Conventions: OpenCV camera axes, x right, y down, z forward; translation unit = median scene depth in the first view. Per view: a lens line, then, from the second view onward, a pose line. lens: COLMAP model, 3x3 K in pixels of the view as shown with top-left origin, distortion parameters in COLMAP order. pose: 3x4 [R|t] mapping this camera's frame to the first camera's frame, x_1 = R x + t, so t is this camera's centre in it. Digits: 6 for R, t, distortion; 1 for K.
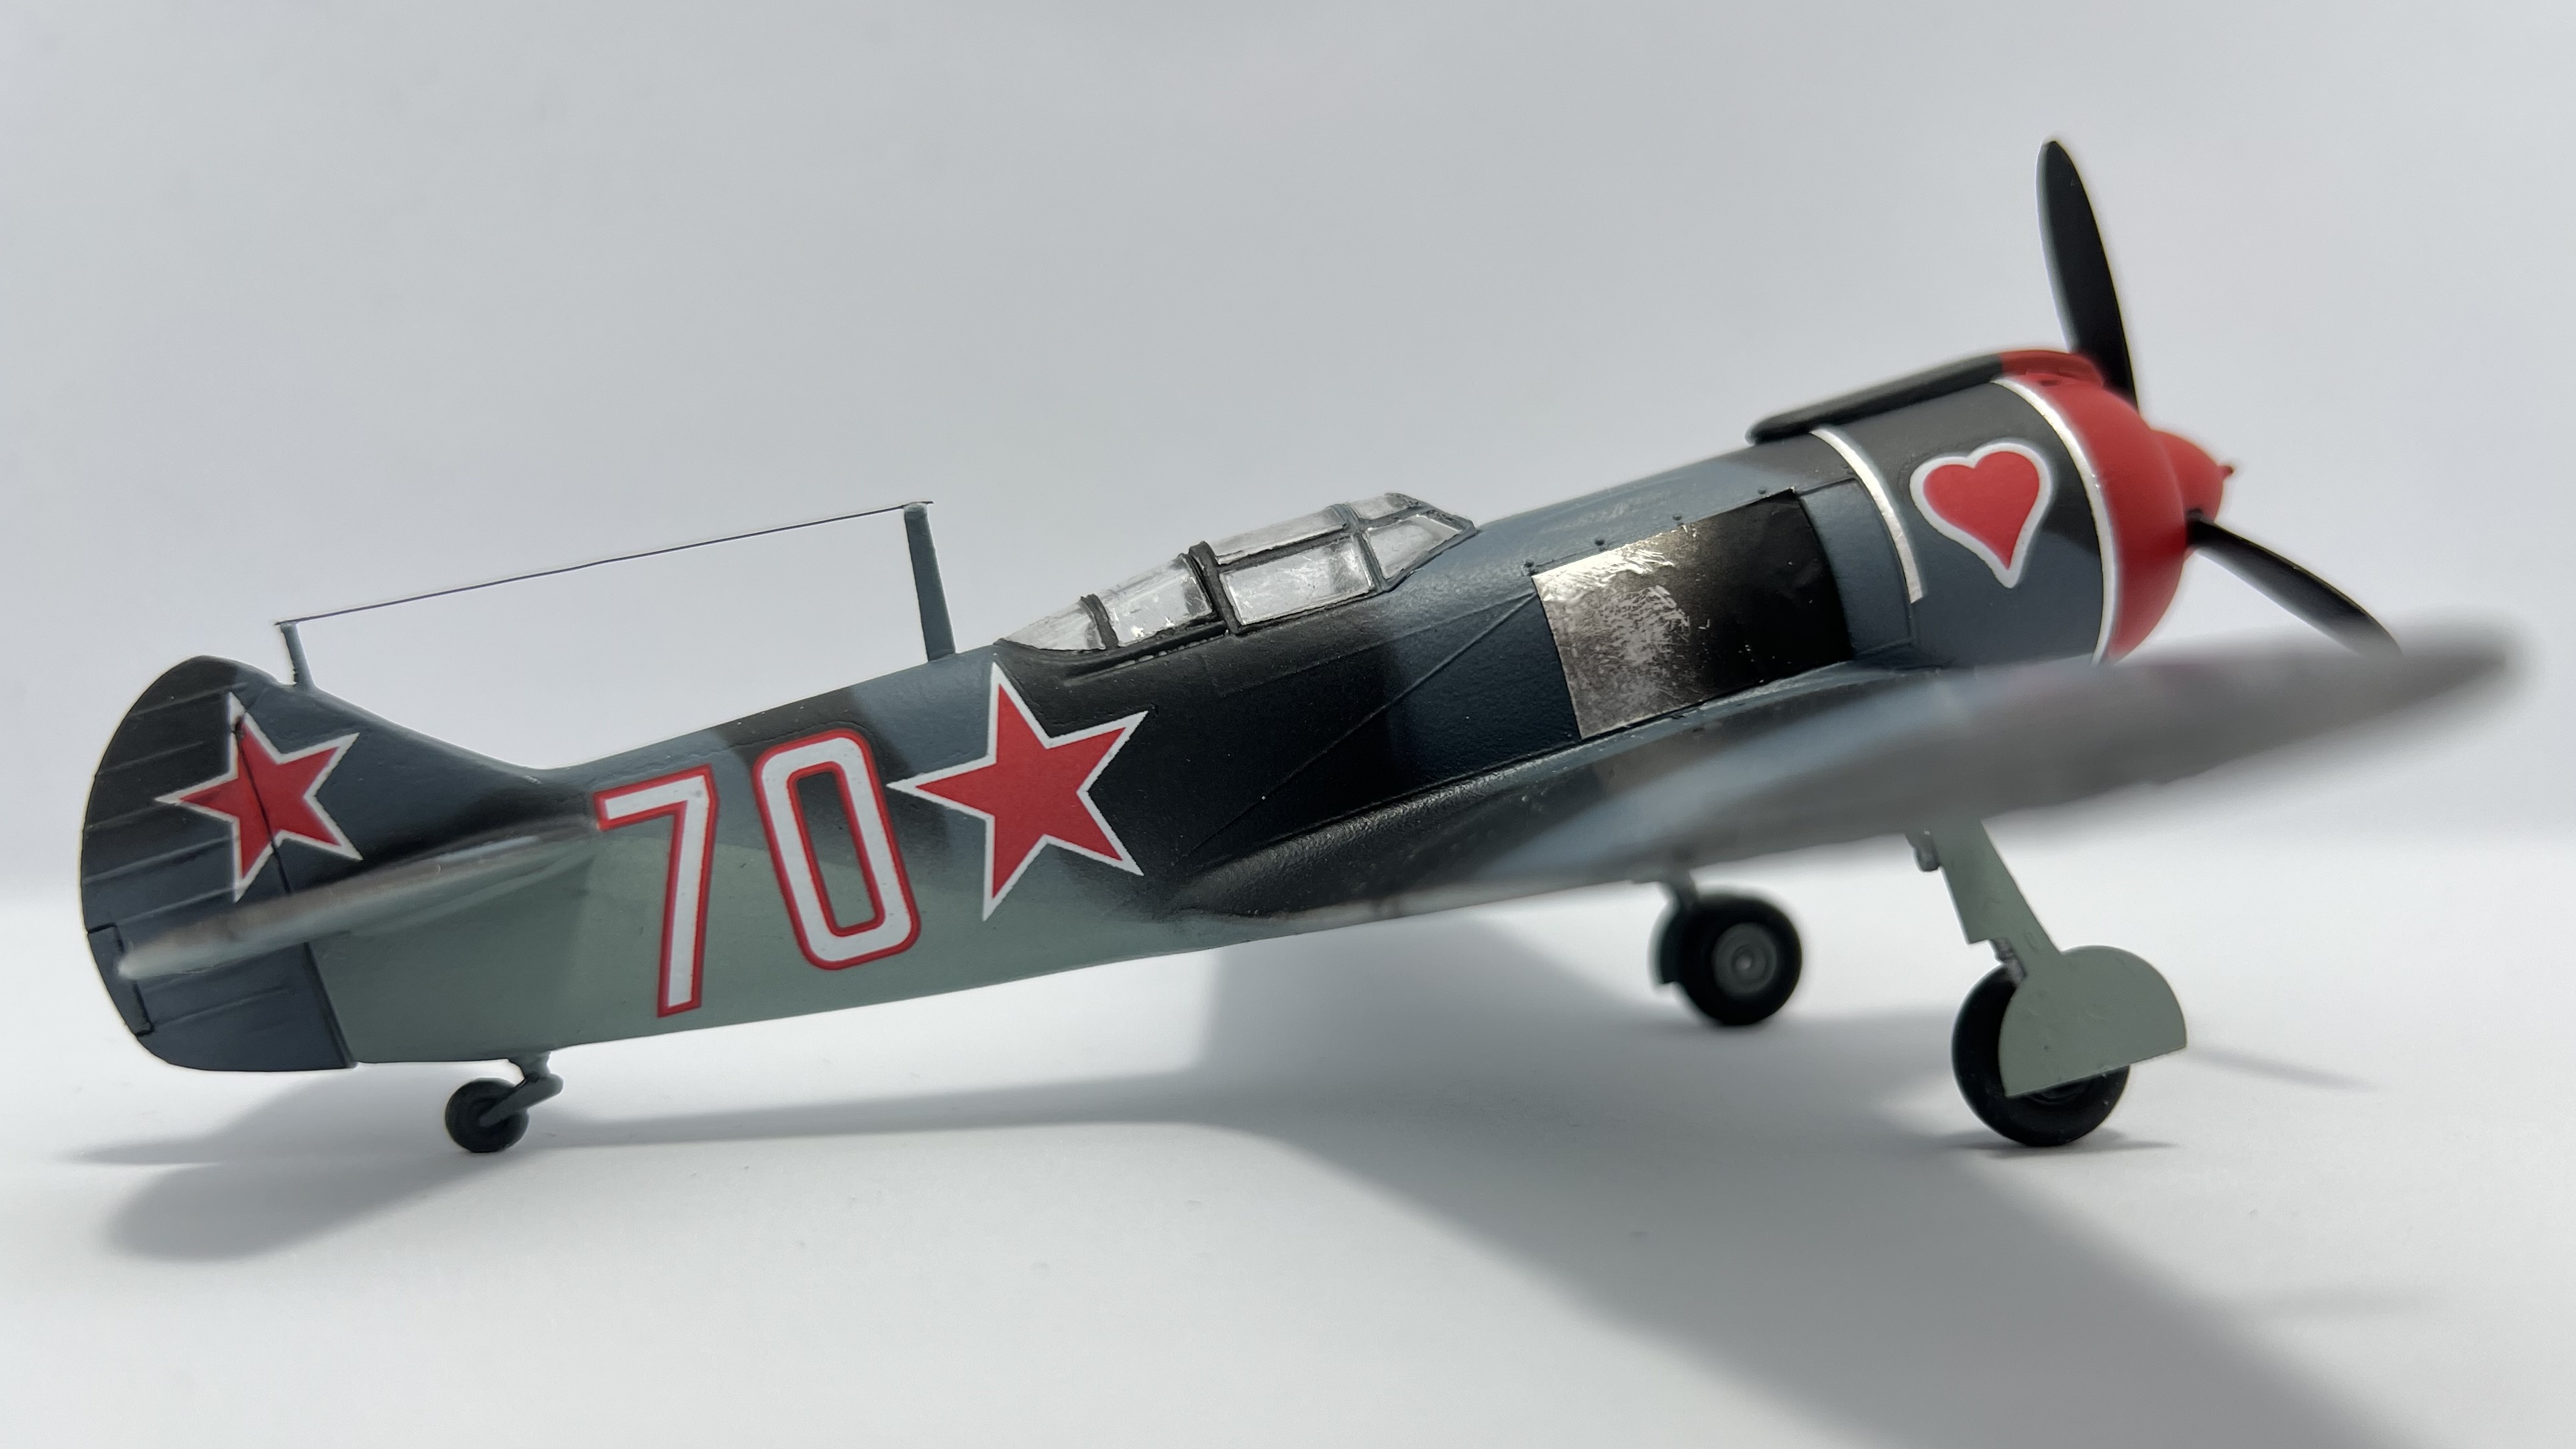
lens RADIAL K [[2078.0, 0, 1288.0], [0, 2078.0, 724.5], [0, 0, 1]] dist [-0.043625, -0.004120]
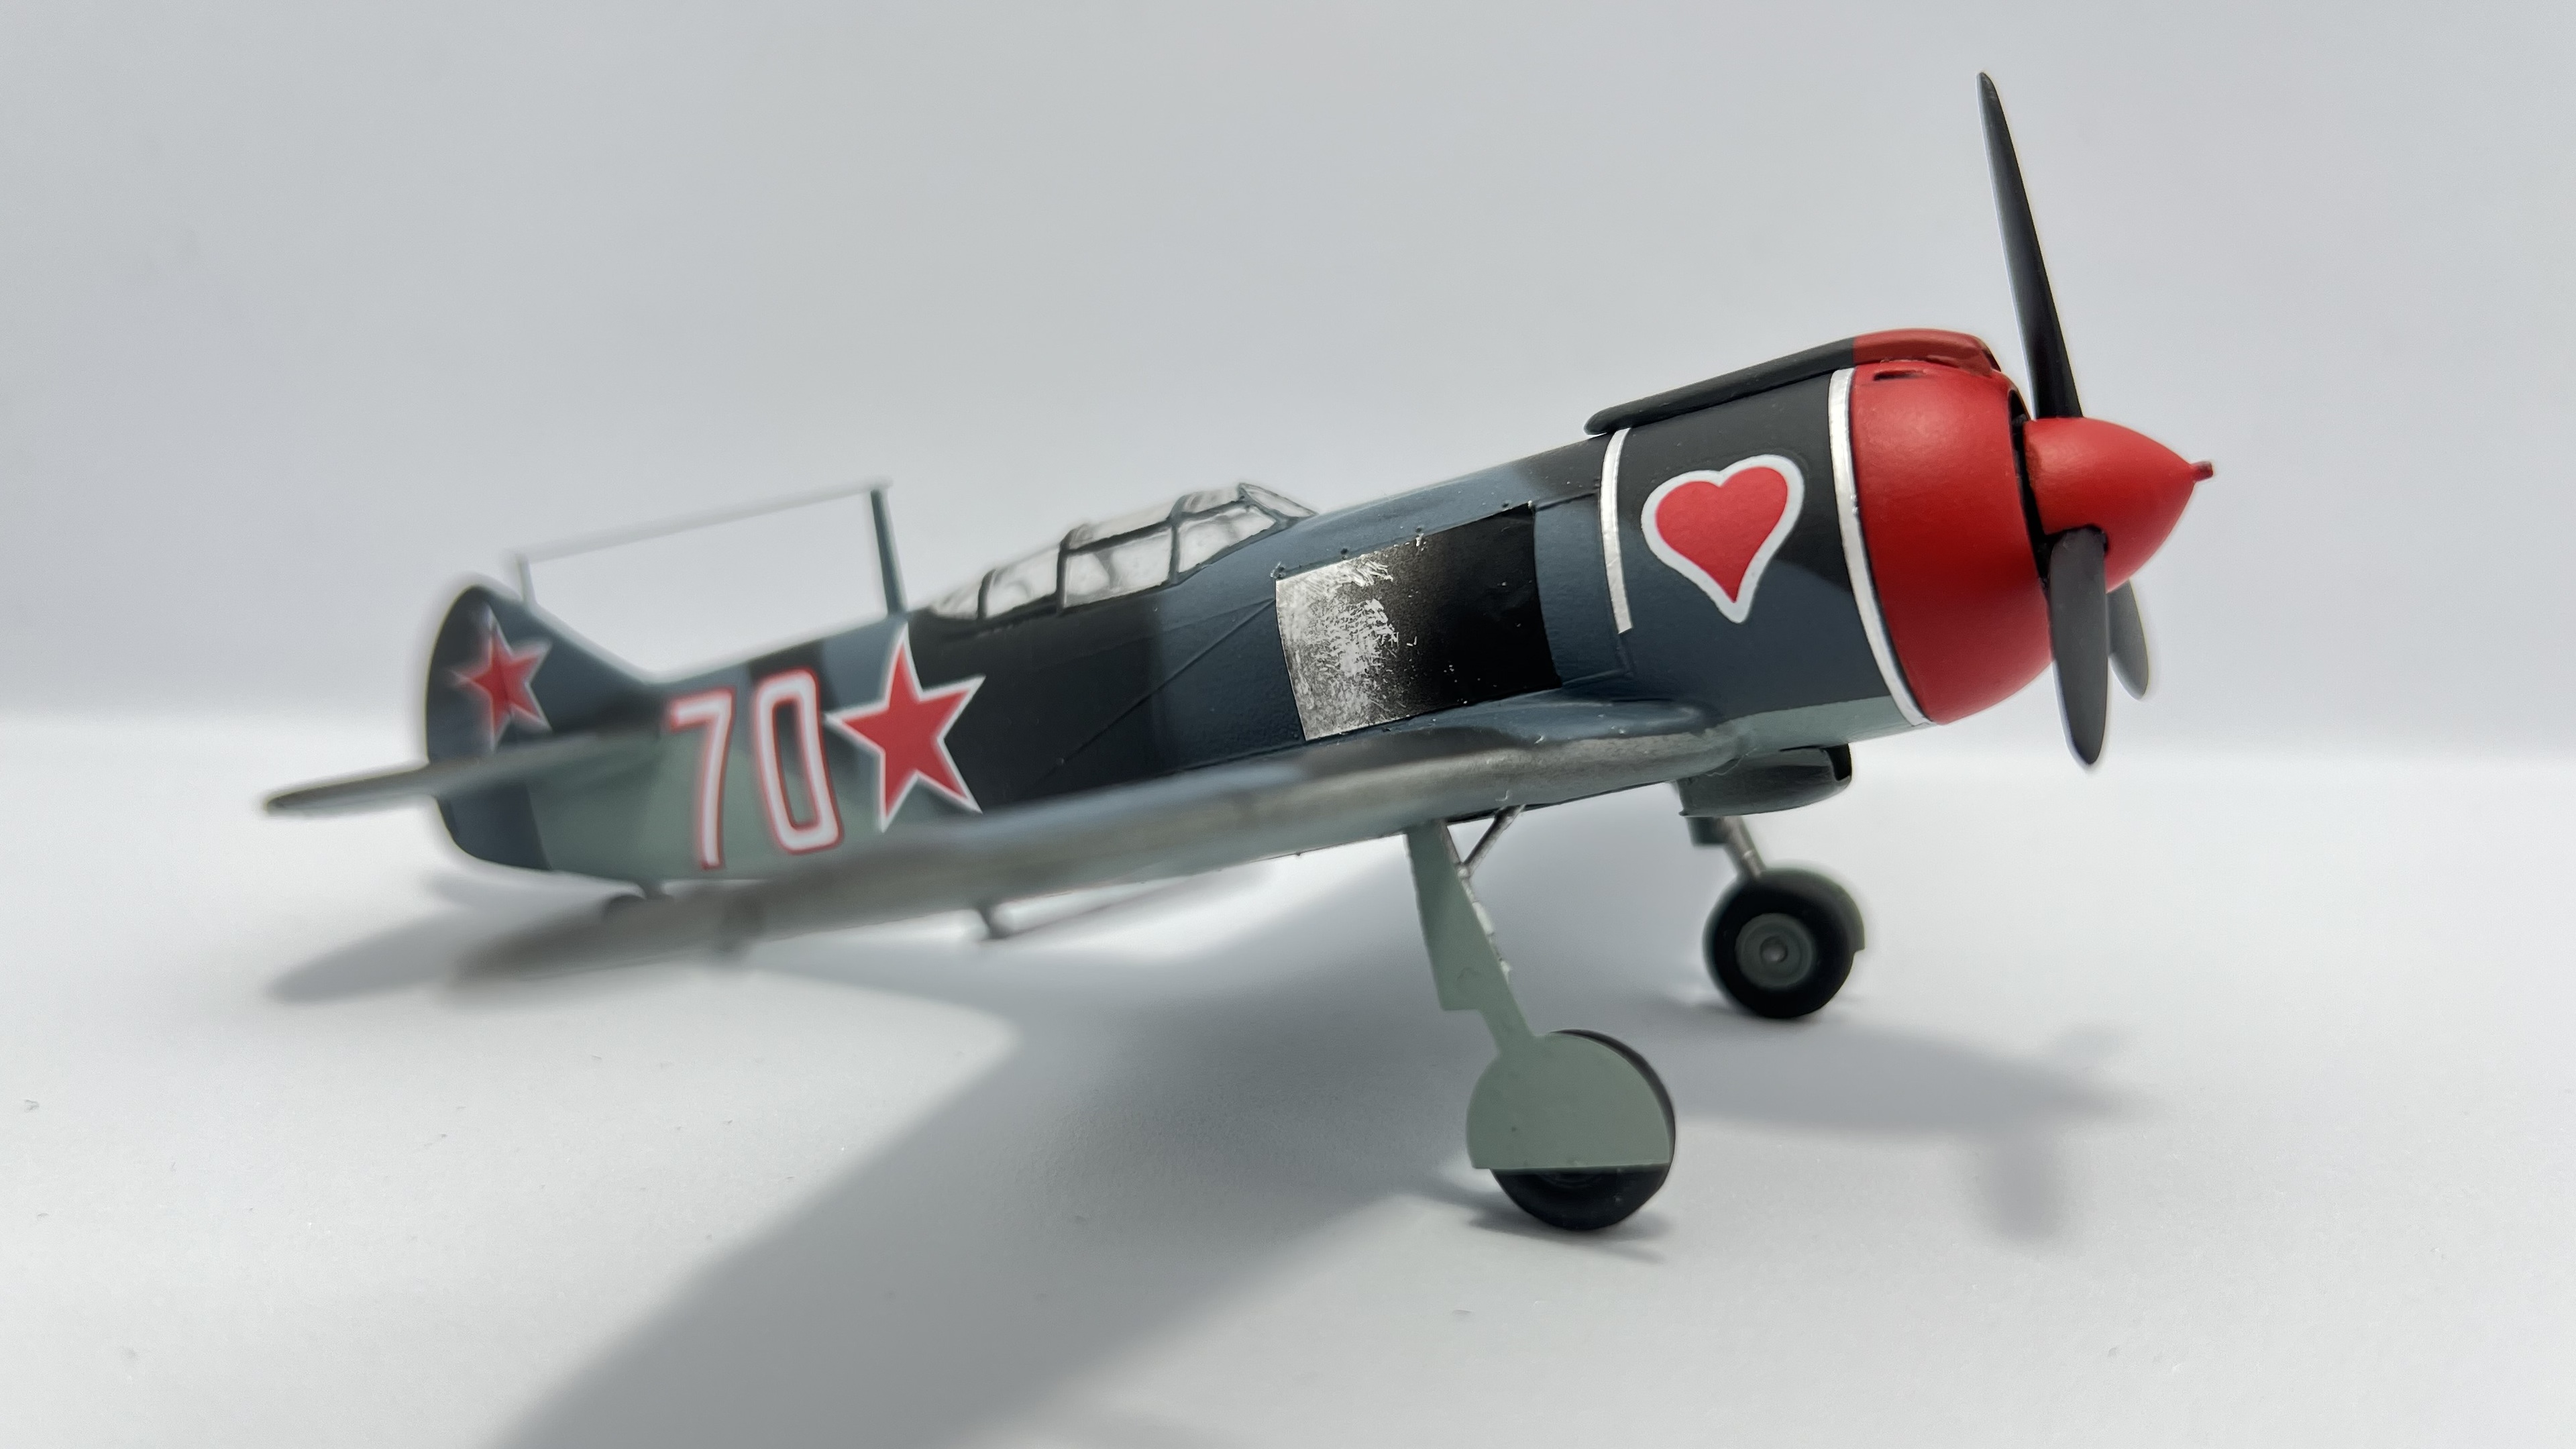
lens RADIAL K [[2078.0, 0, 1288.0], [0, 2078.0, 724.5], [0, 0, 1]] dist [-0.043625, -0.004120]
pose [[0.809693, 0.107773, -0.576873, 0.737127], [-0.029291, 0.989189, 0.143692, -0.151236], [0.586122, -0.099449, 0.804096, 0.152891]]
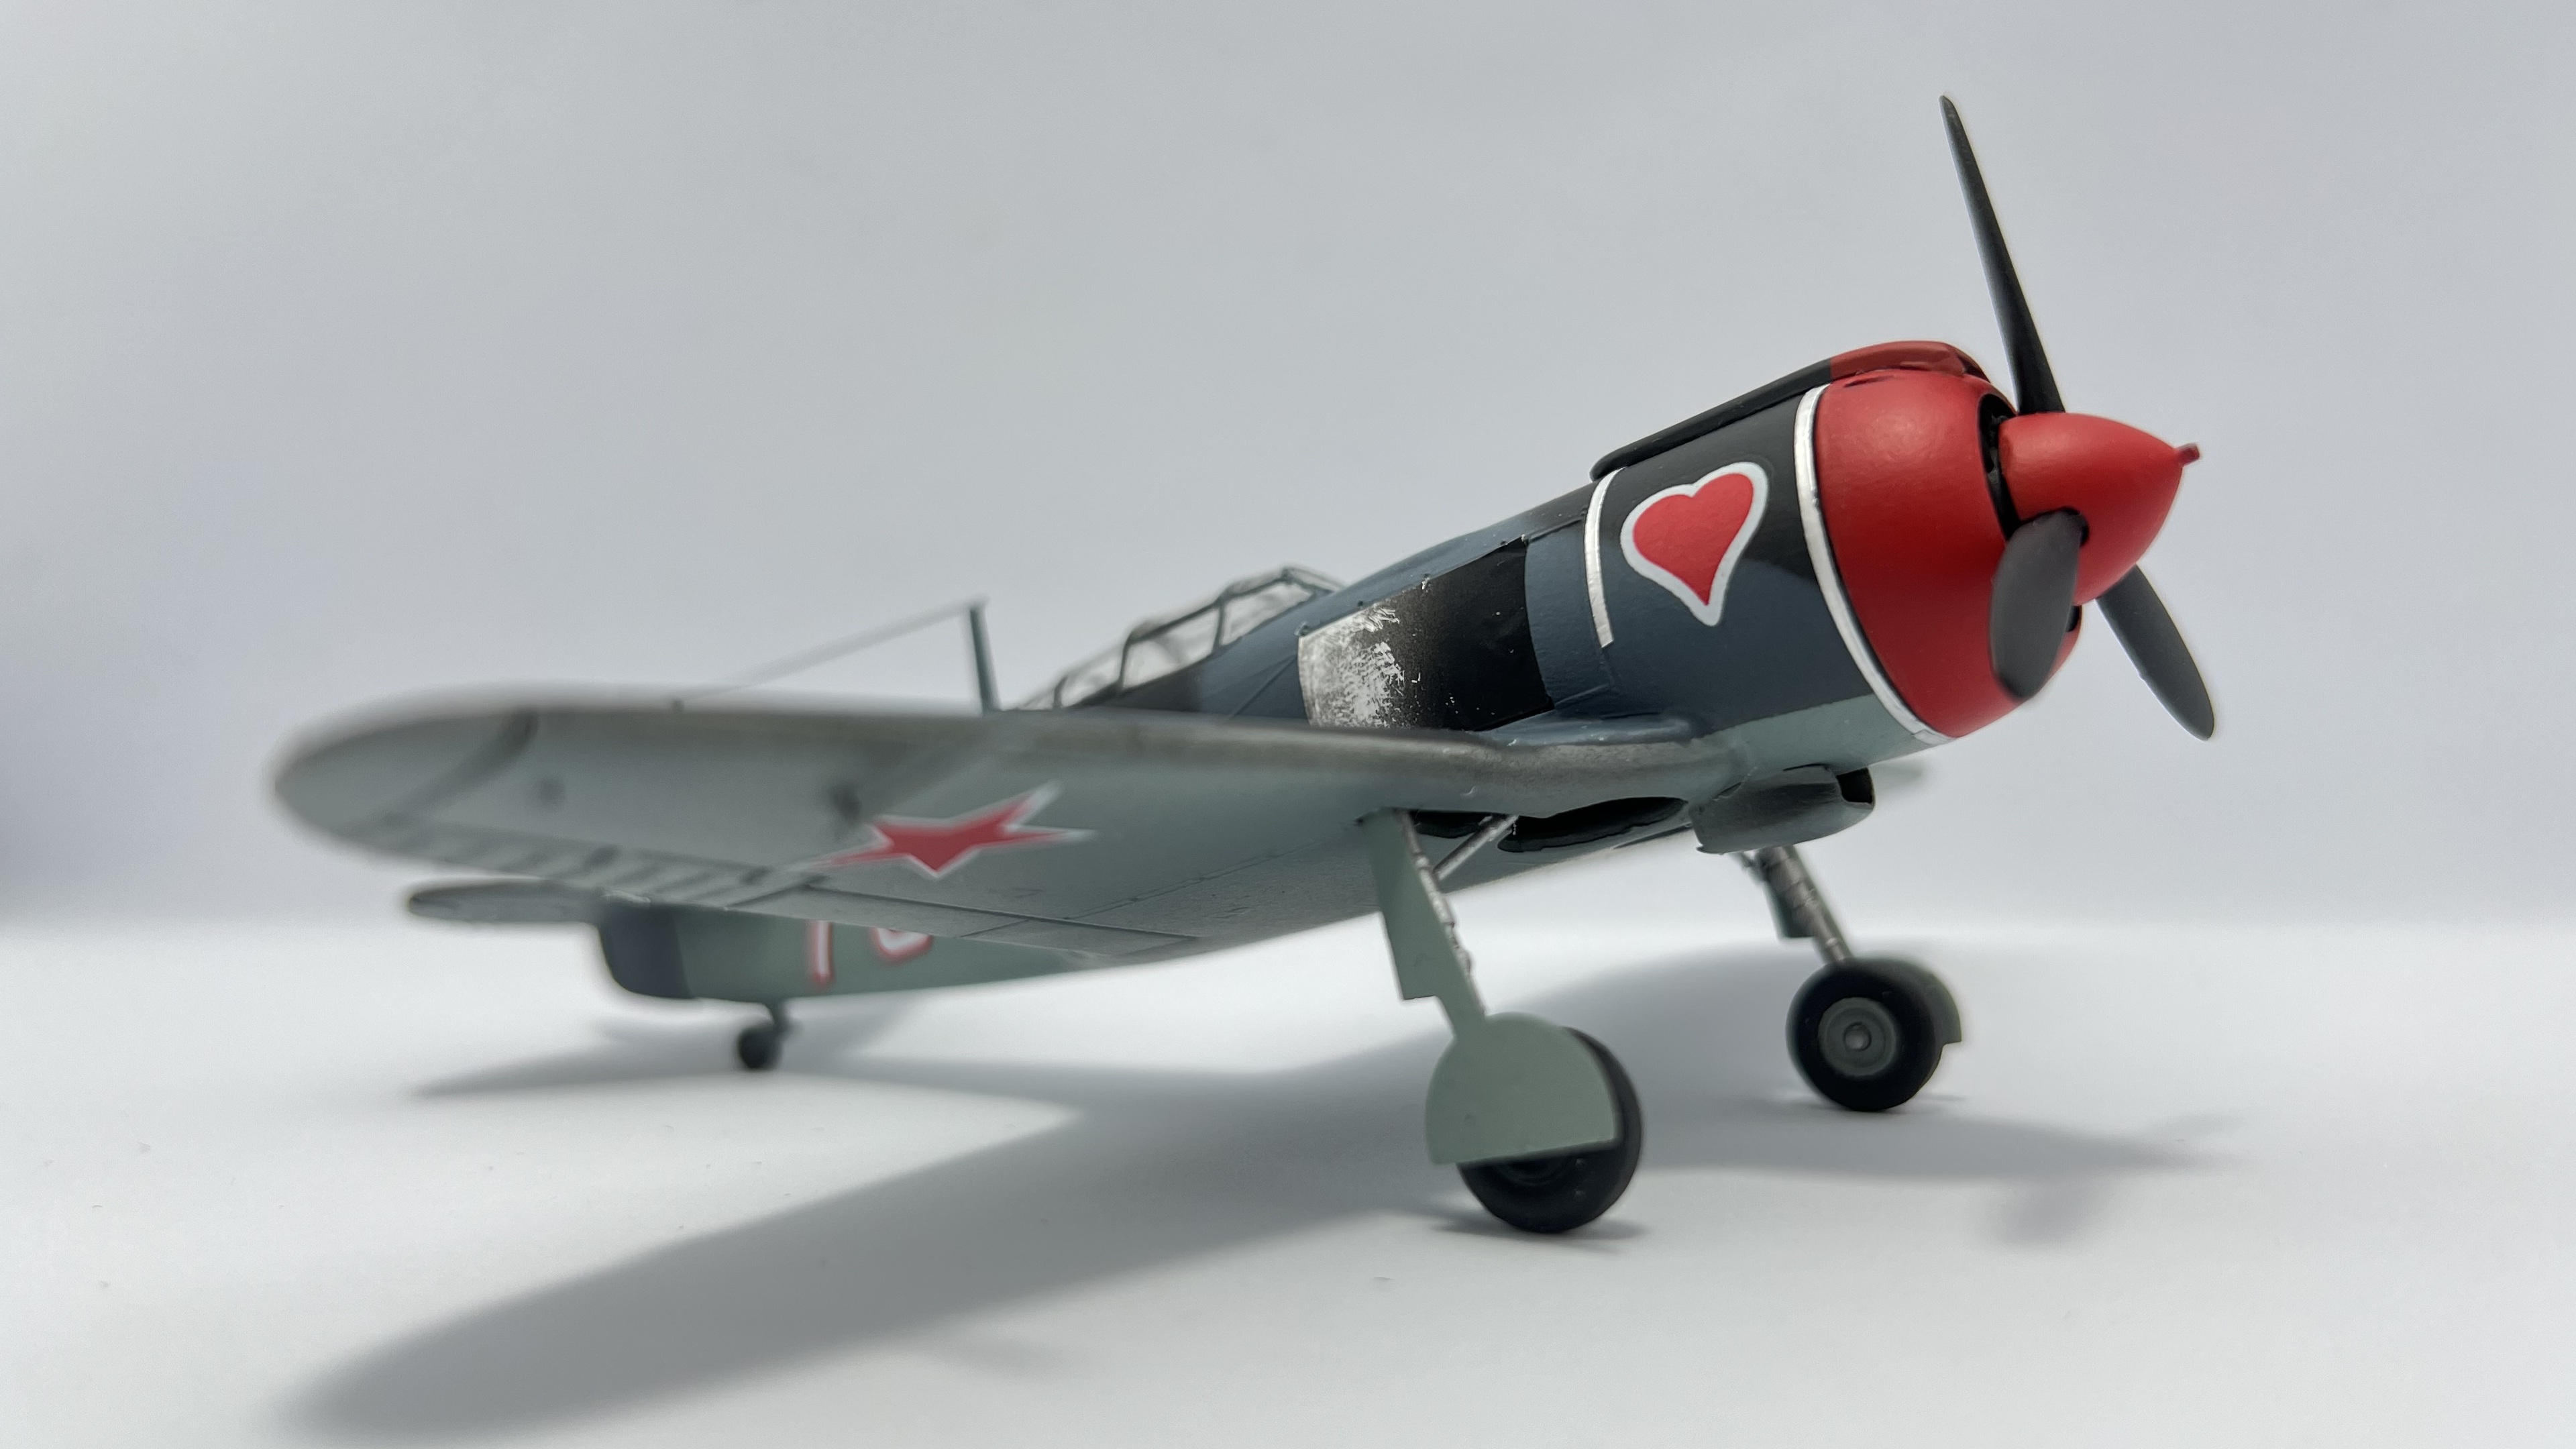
lens RADIAL K [[2078.0, 0, 1288.0], [0, 2078.0, 724.5], [0, 0, 1]] dist [-0.043625, -0.004120]
pose [[0.699644, -0.012259, -0.714387, 0.891267], [-0.005390, 0.999734, -0.022434, -0.001969], [0.714472, 0.019547, 0.699391, 0.236581]]
